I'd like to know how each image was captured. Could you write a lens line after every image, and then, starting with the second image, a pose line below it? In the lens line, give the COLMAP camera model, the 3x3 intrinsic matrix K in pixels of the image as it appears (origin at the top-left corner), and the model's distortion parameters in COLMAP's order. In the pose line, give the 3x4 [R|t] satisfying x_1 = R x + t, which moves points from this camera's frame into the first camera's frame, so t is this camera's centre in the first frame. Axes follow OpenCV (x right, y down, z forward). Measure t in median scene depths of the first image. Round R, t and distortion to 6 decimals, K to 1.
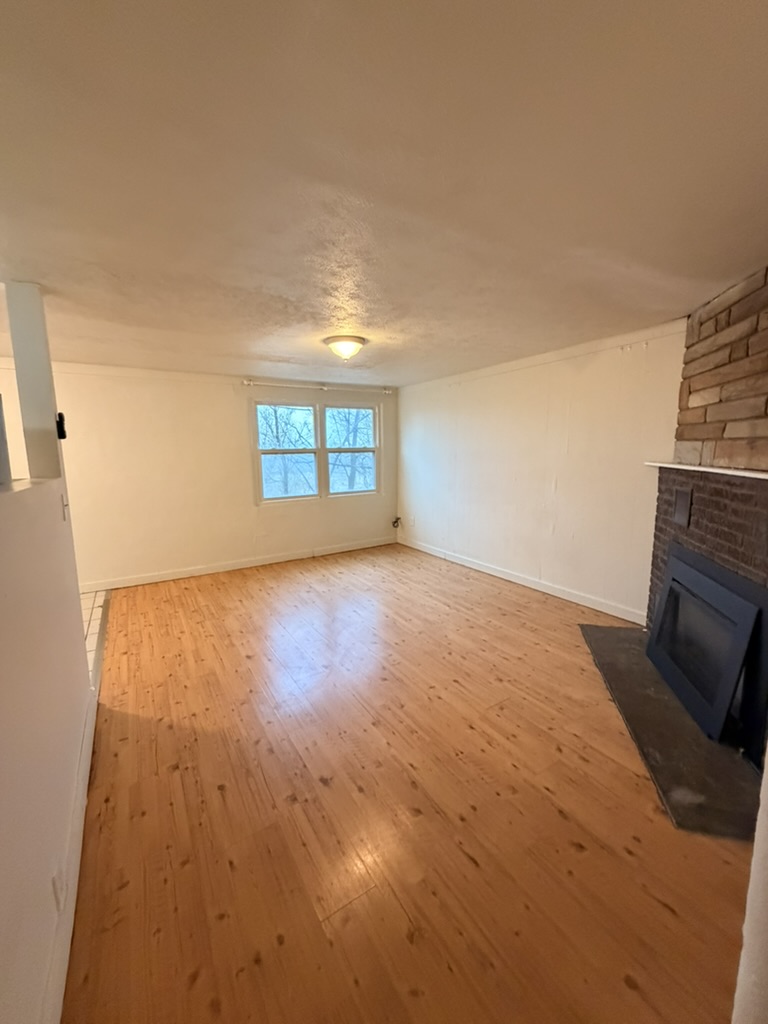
lens RADIAL K [[408.9, 0, 385.0], [0, 408.9, 508.5], [0, 0, 1]] dist [0.000154, 0.000105]
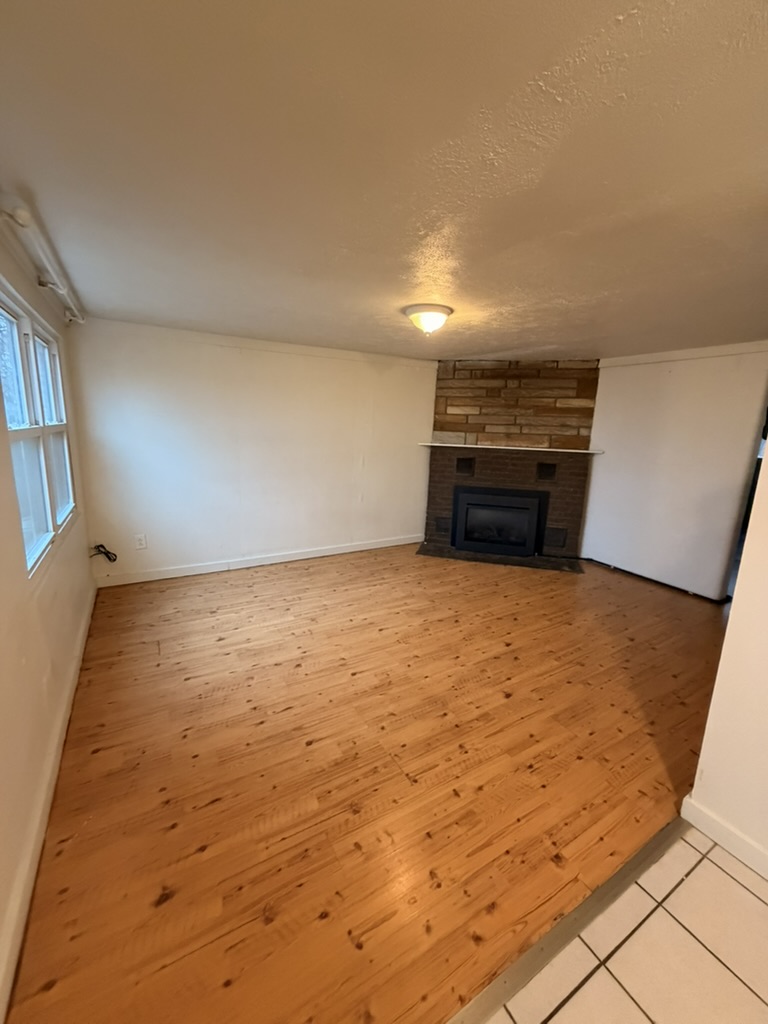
lens RADIAL K [[408.9, 0, 383.0], [0, 408.9, 507.1], [0, 0, 1]] dist [0.000154, 0.000105]
pose [[0.022078, -0.185359, 0.982423, -1.084253], [0.114013, 0.976718, 0.181720, -0.189468], [-0.993234, 0.107997, 0.042698, 1.178194]]
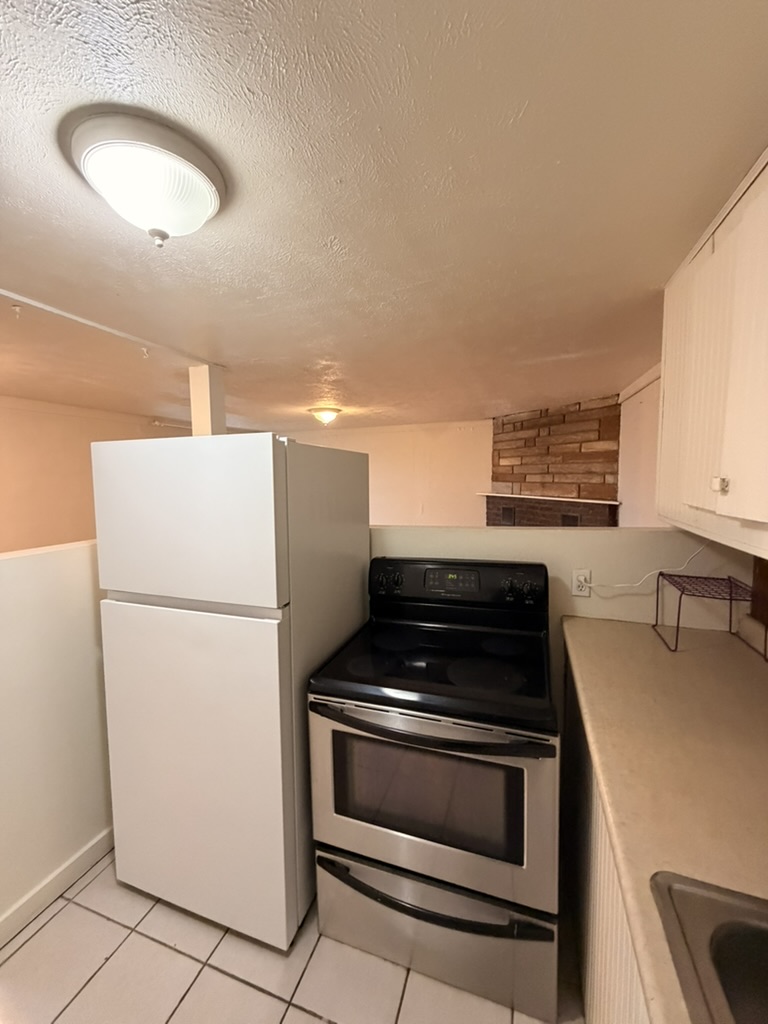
lens RADIAL K [[408.9, 0, 387.3], [0, 408.9, 507.7], [0, 0, 1]] dist [0.000154, 0.000105]
pose [[0.776692, -0.053674, 0.627590, -0.850763], [0.097711, 0.994568, -0.035866, -0.025410], [-0.622256, 0.089180, 0.777718, -0.152263]]
